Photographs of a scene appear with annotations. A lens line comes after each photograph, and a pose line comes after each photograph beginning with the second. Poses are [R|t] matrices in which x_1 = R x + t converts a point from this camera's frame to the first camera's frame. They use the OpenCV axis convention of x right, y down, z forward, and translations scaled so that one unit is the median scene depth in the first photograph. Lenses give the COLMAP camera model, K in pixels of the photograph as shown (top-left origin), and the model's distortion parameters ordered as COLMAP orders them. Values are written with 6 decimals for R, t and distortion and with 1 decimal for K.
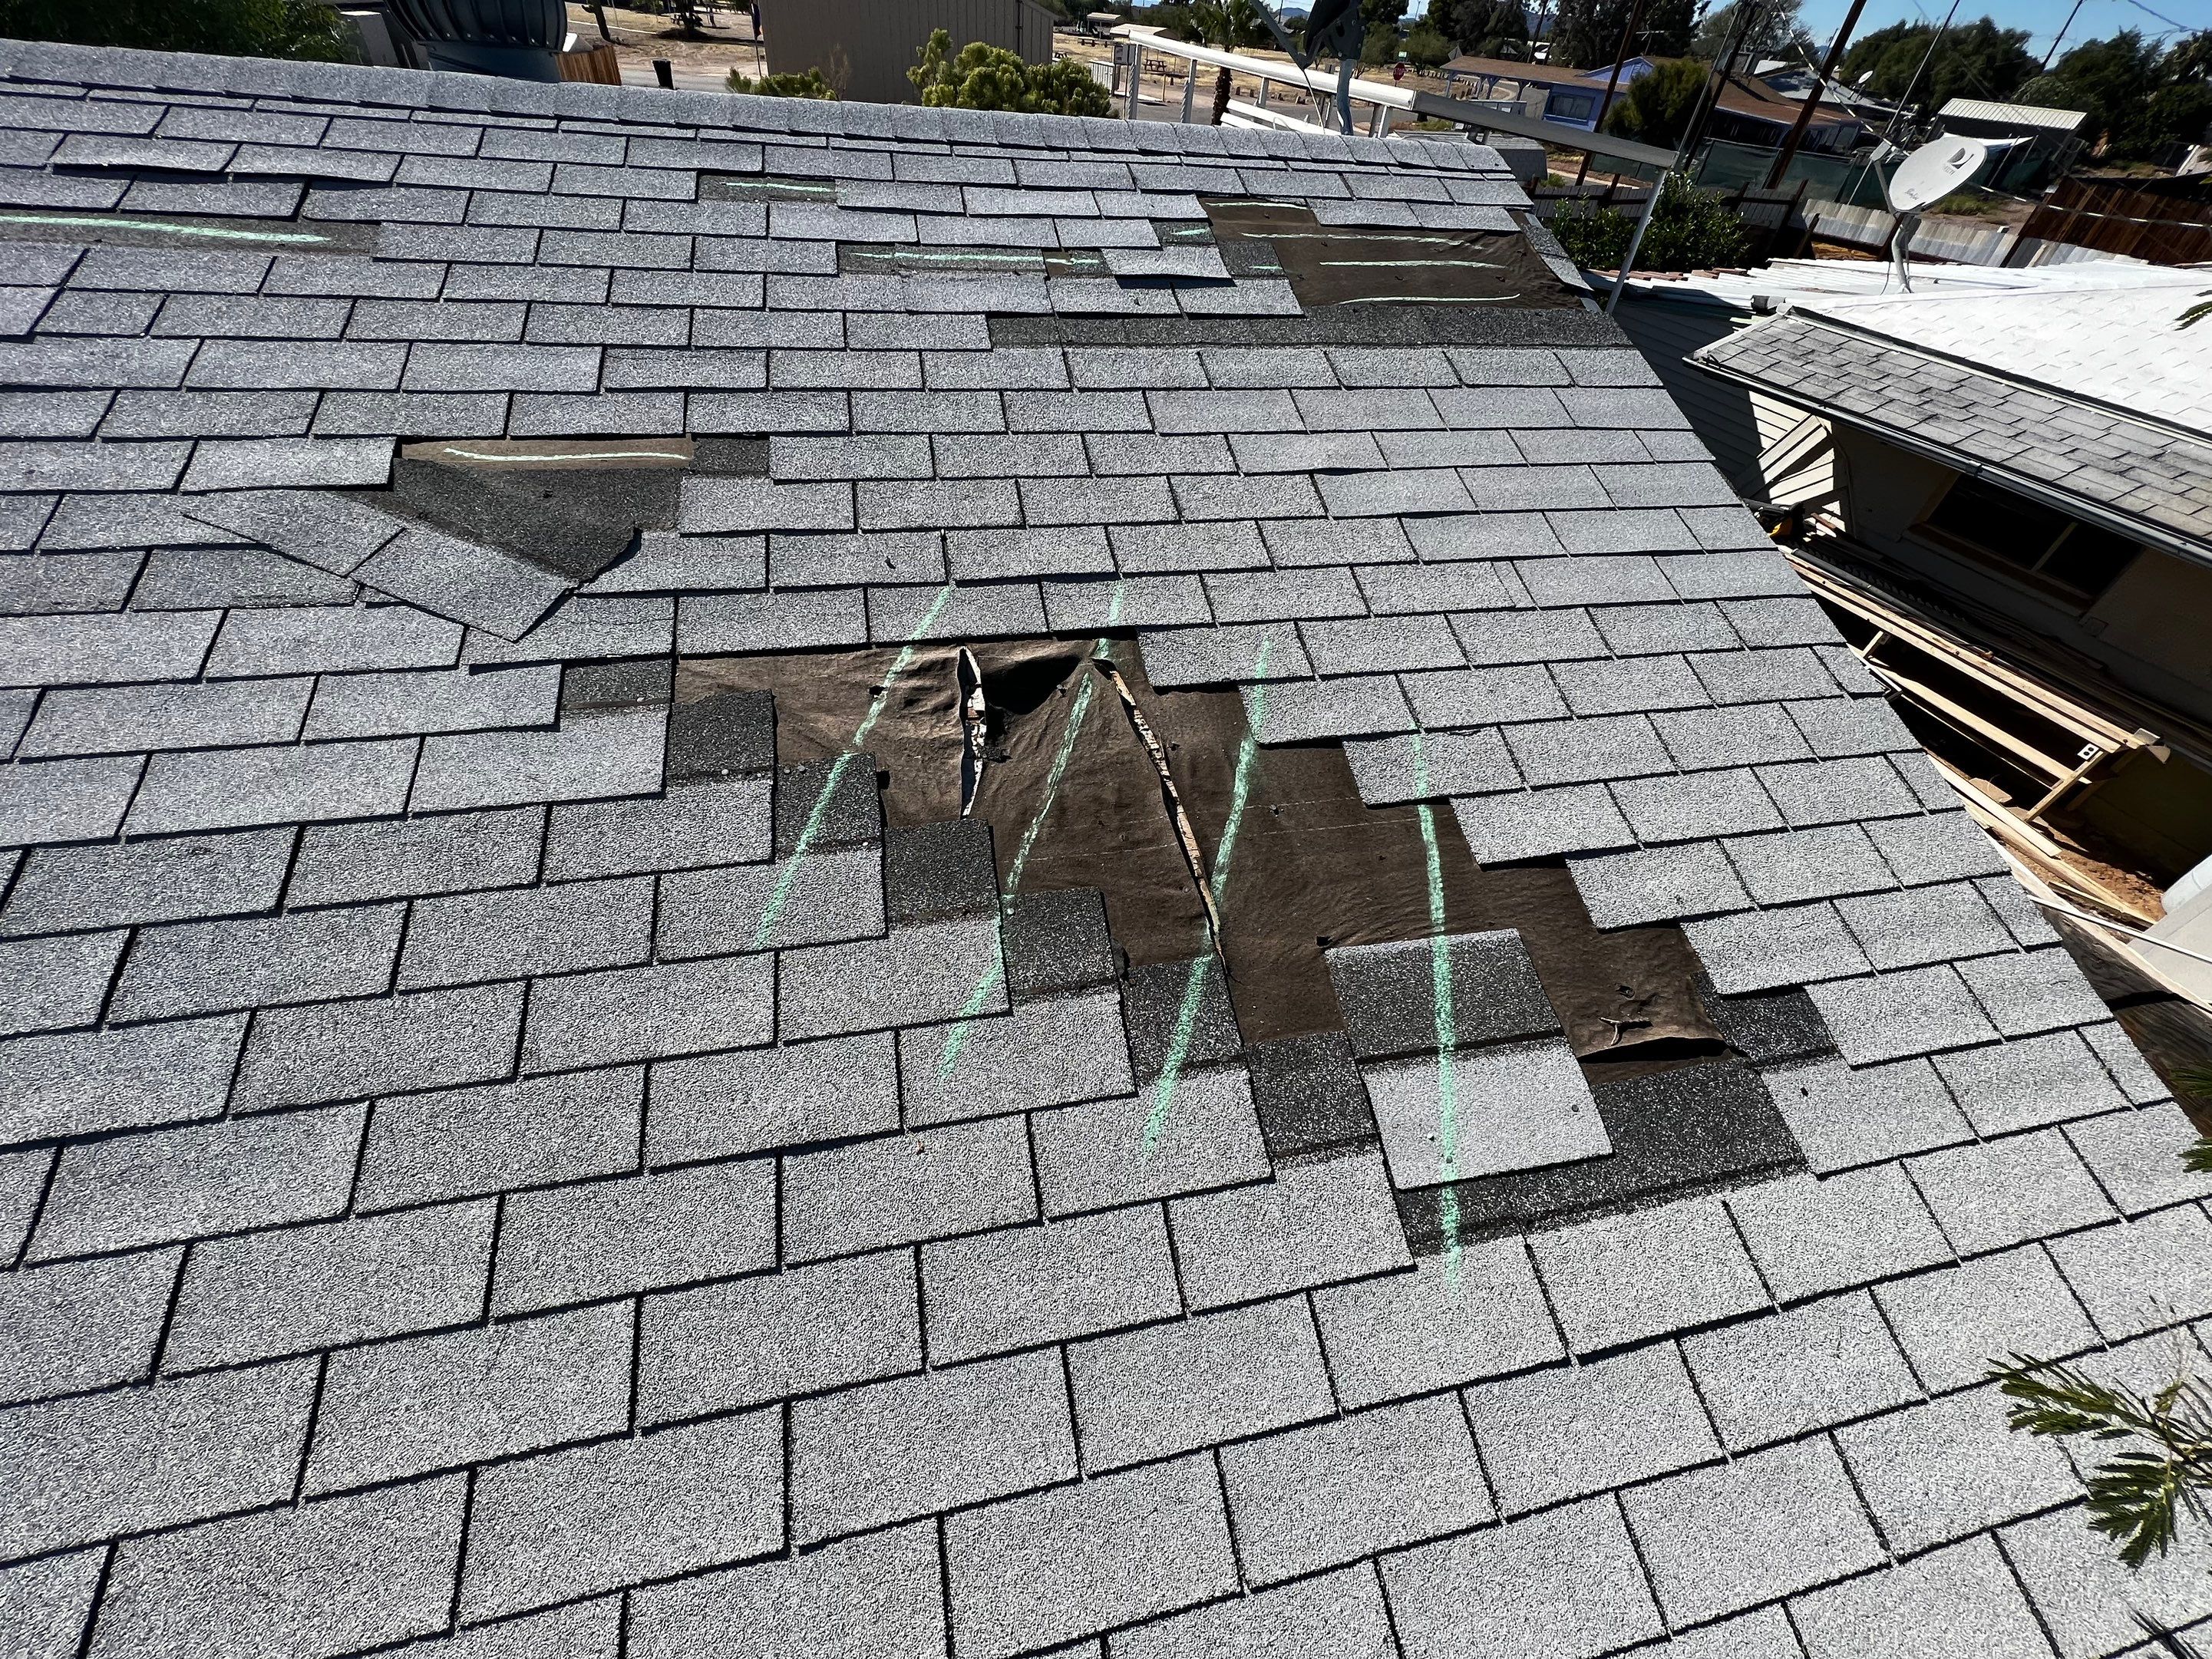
lens RADIAL K [[891.3, 0, 1102.1], [0, 891.3, 823.6], [0, 0, 1]] dist [-0.000630, 0.000101]
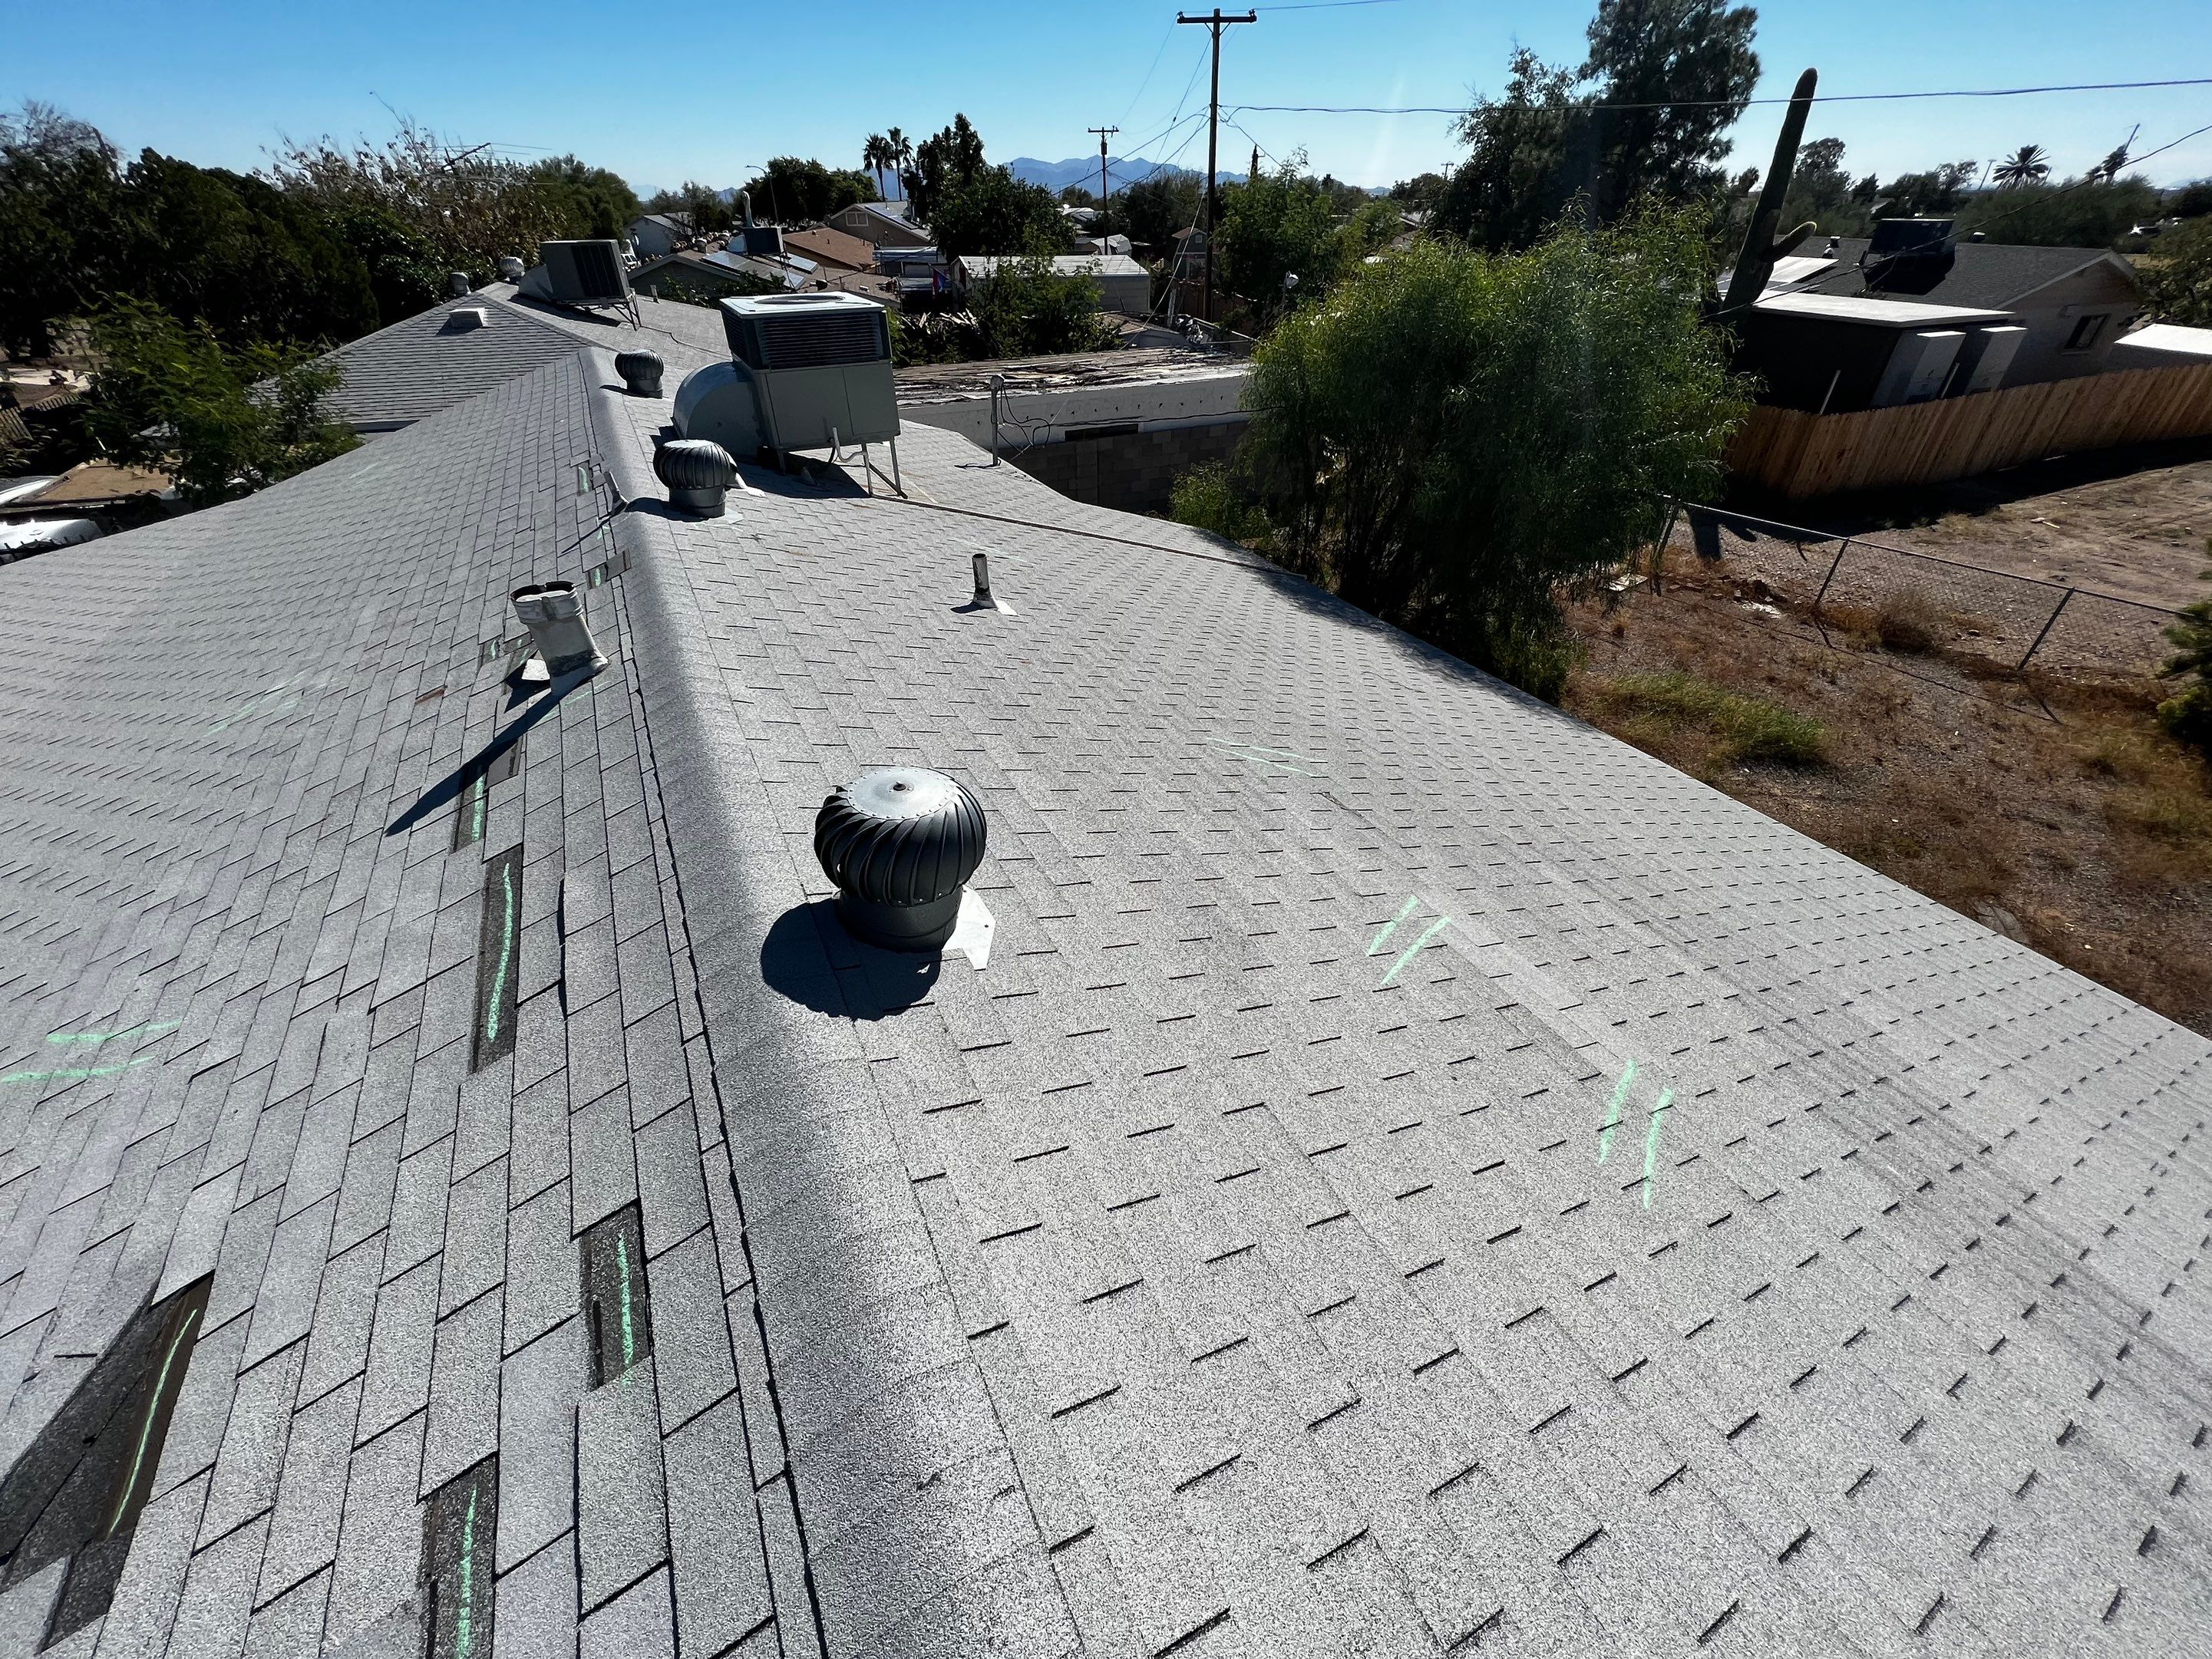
lens RADIAL K [[887.4, 0, 1101.4], [0, 887.4, 825.6], [0, 0, 1]] dist [-0.002877, 0.000928]
pose [[0.252148, 0.500745, -0.828055, 0.139619], [-0.637552, 0.729696, 0.247126, -1.353116], [0.727976, 0.465616, 0.503243, 0.695997]]
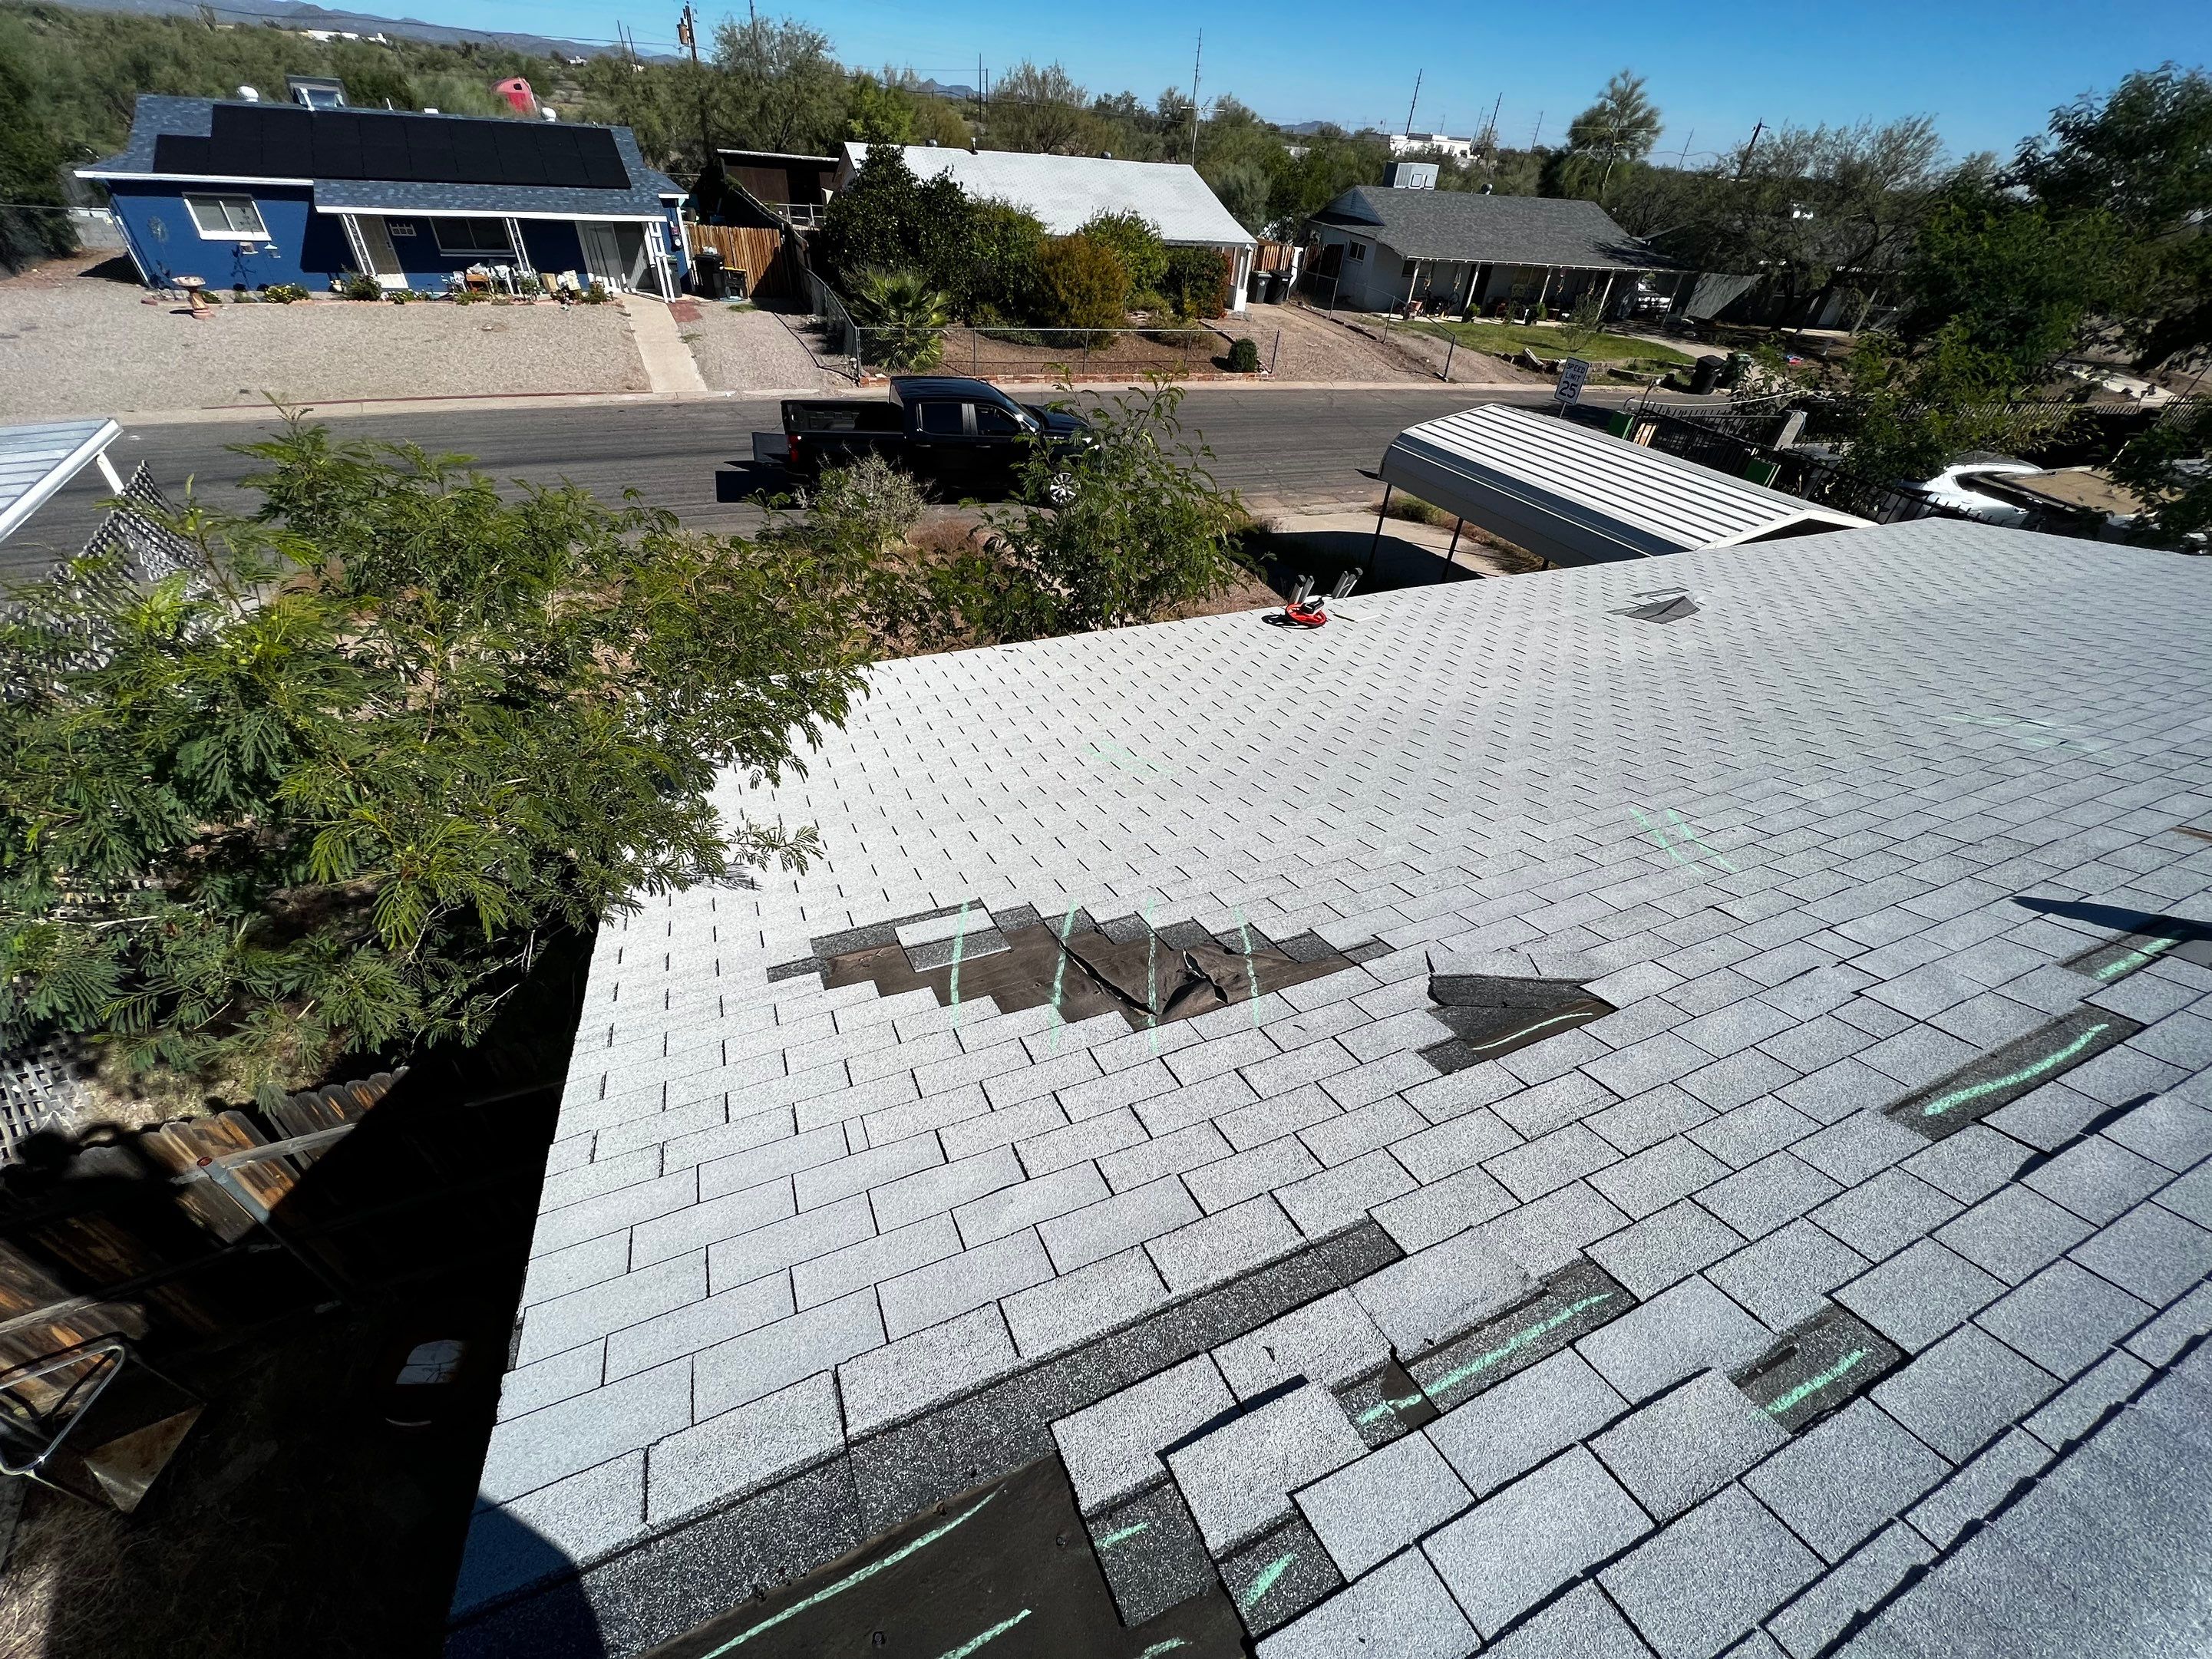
lens RADIAL K [[887.4, 0, 1101.4], [0, 887.4, 825.6], [0, 0, 1]] dist [-0.002877, 0.000928]
pose [[-0.971690, 0.010368, -0.236031, 0.328412], [-0.231857, 0.150105, 0.961099, -1.249297], [0.045394, 0.988616, -0.143452, 0.605780]]
